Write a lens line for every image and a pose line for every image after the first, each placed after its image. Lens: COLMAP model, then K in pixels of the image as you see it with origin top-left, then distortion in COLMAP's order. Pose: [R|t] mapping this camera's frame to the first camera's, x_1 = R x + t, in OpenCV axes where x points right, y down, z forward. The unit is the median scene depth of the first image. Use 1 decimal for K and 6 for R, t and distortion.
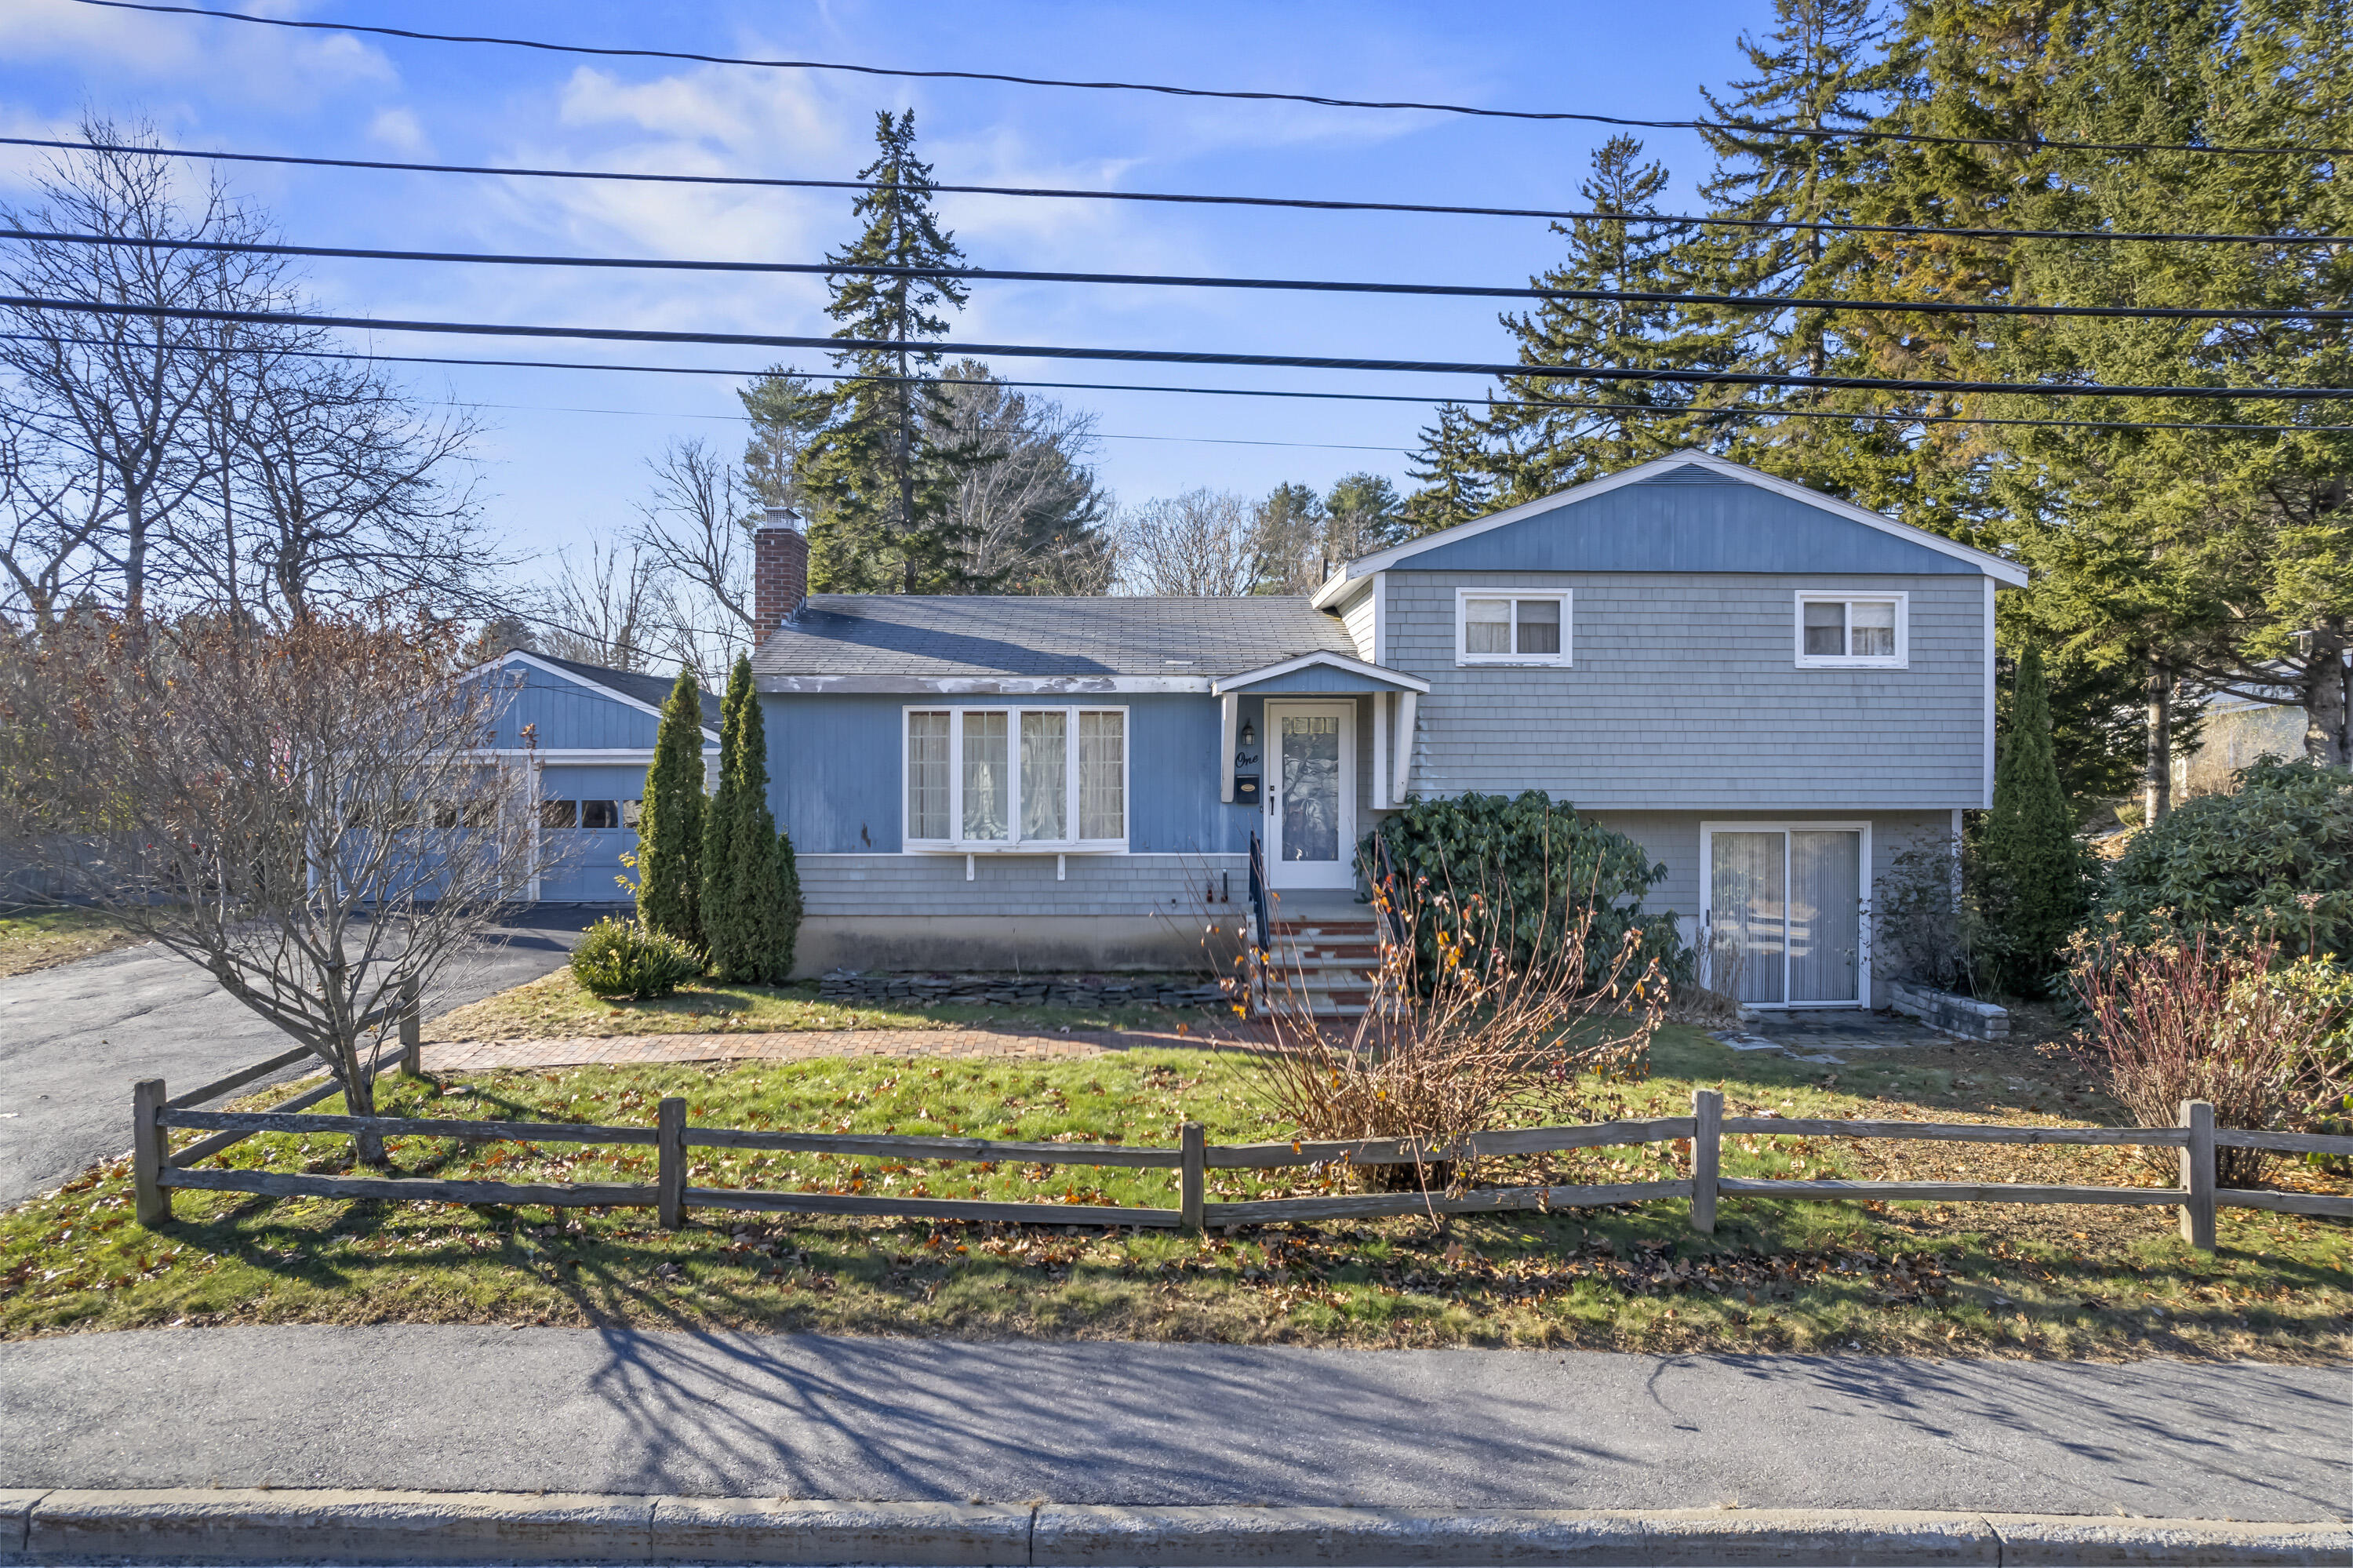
lens RADIAL K [[1519.8, 0, 1182.3], [0, 1519.8, 776.7], [0, 0, 1]] dist [-0.068452, 0.062077]
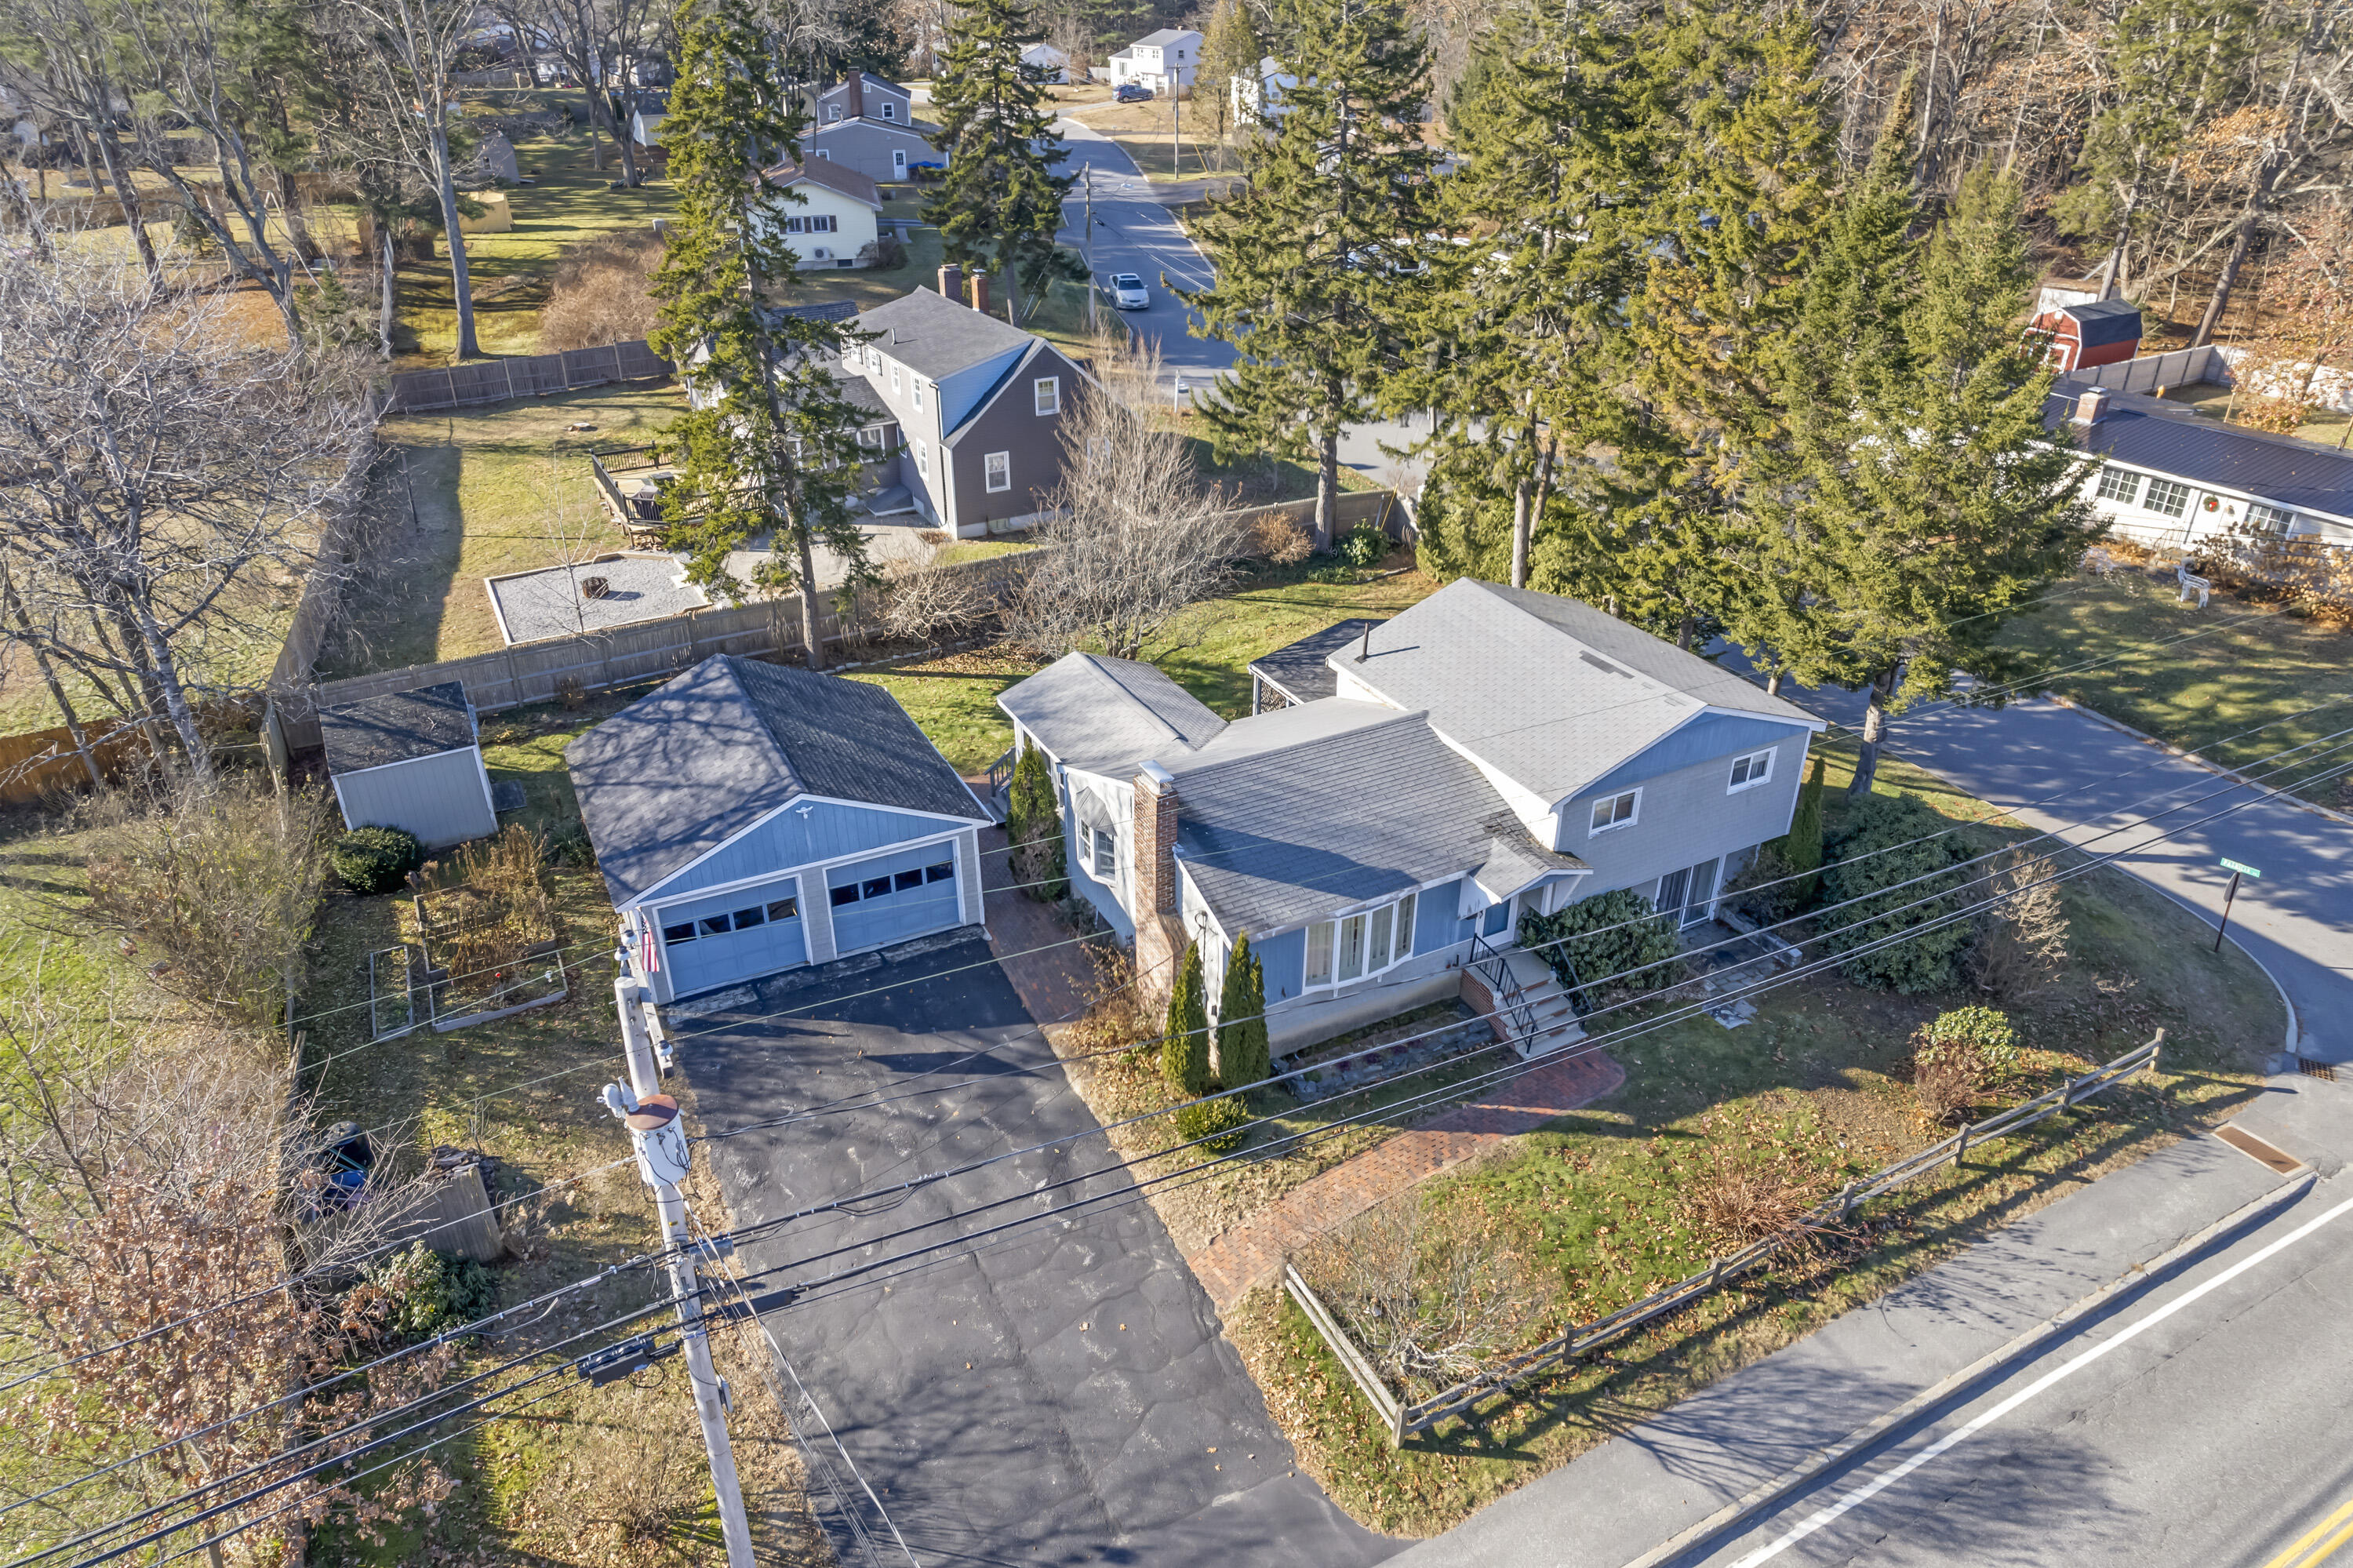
lens RADIAL K [[1519.8, 0, 1196.4], [0, 1519.8, 785.1], [0, 0, 1]] dist [-0.068452, 0.062077]
pose [[0.886468, -0.218563, 0.407928, -0.938108], [-0.003775, 0.878008, 0.478631, -0.974346], [-0.462775, -0.425831, 0.777501, -0.154362]]
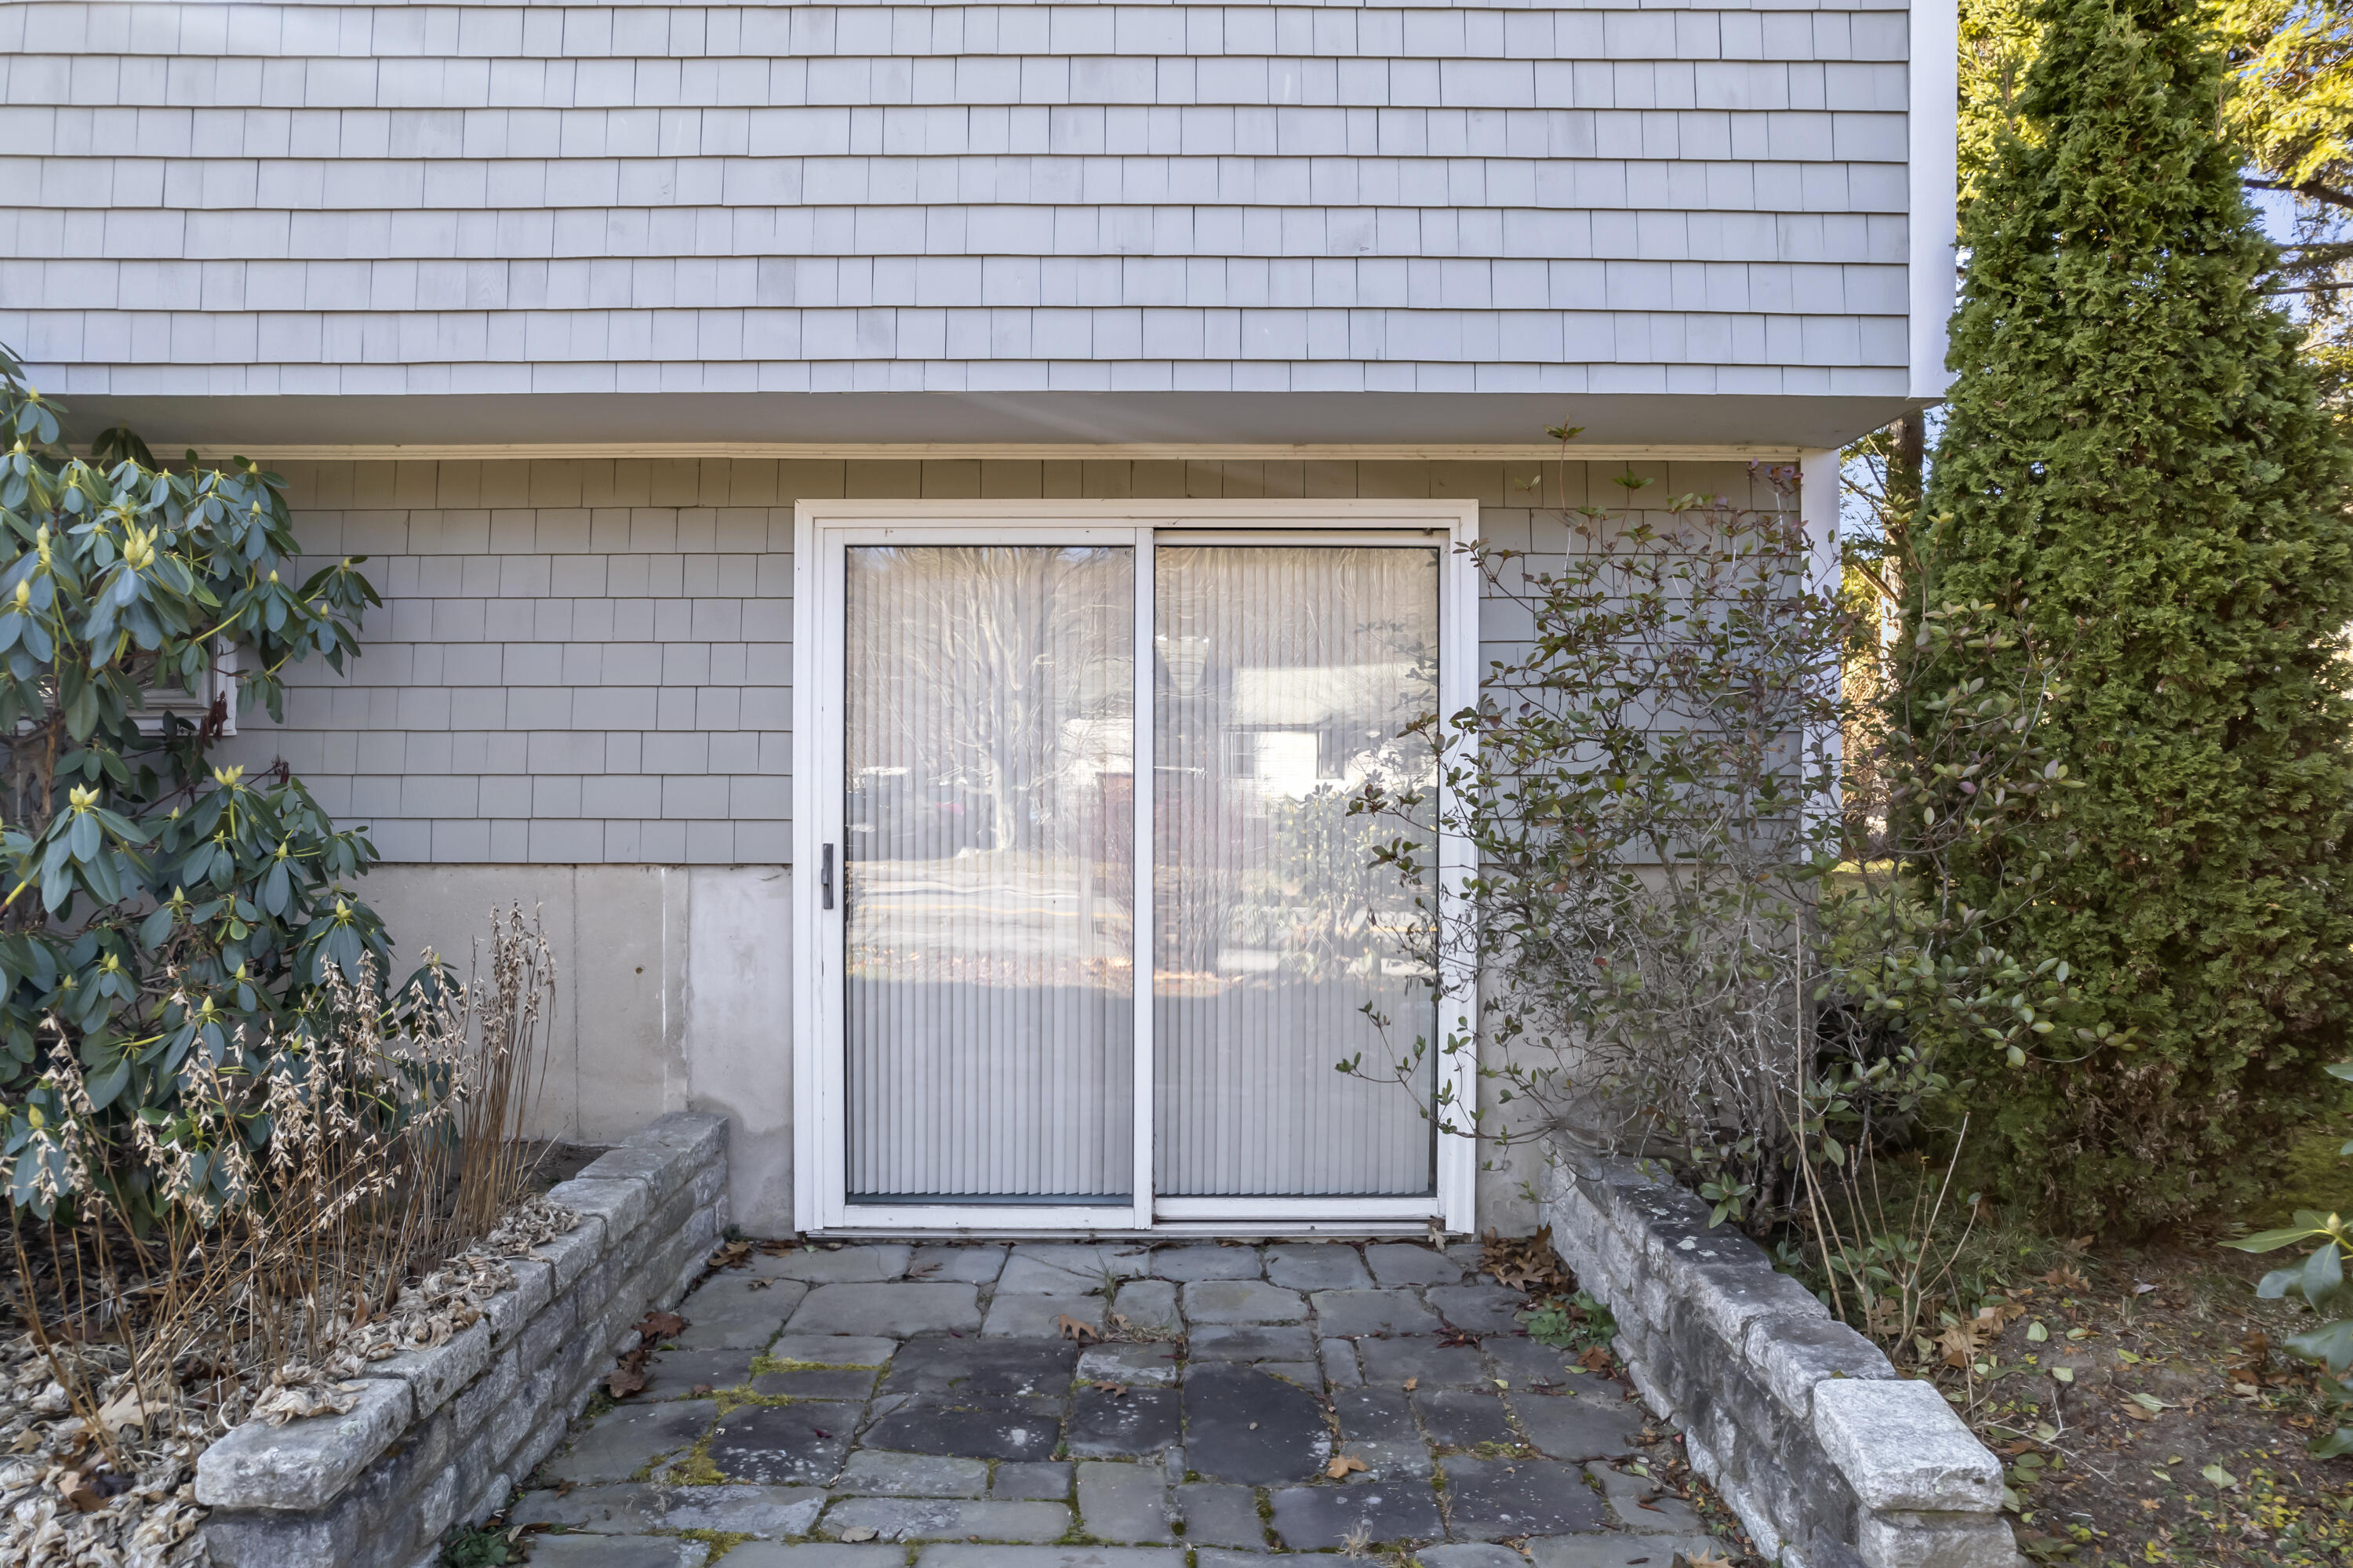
lens RADIAL K [[1519.8, 0, 1173.4], [0, 1519.8, 781.9], [0, 0, 1]] dist [-0.068452, 0.062077]
pose [[0.999771, 0.002710, -0.021248, 0.424838], [-0.002759, 0.999994, -0.002316, 0.079766], [0.021241, 0.002374, 0.999772, 0.765099]]
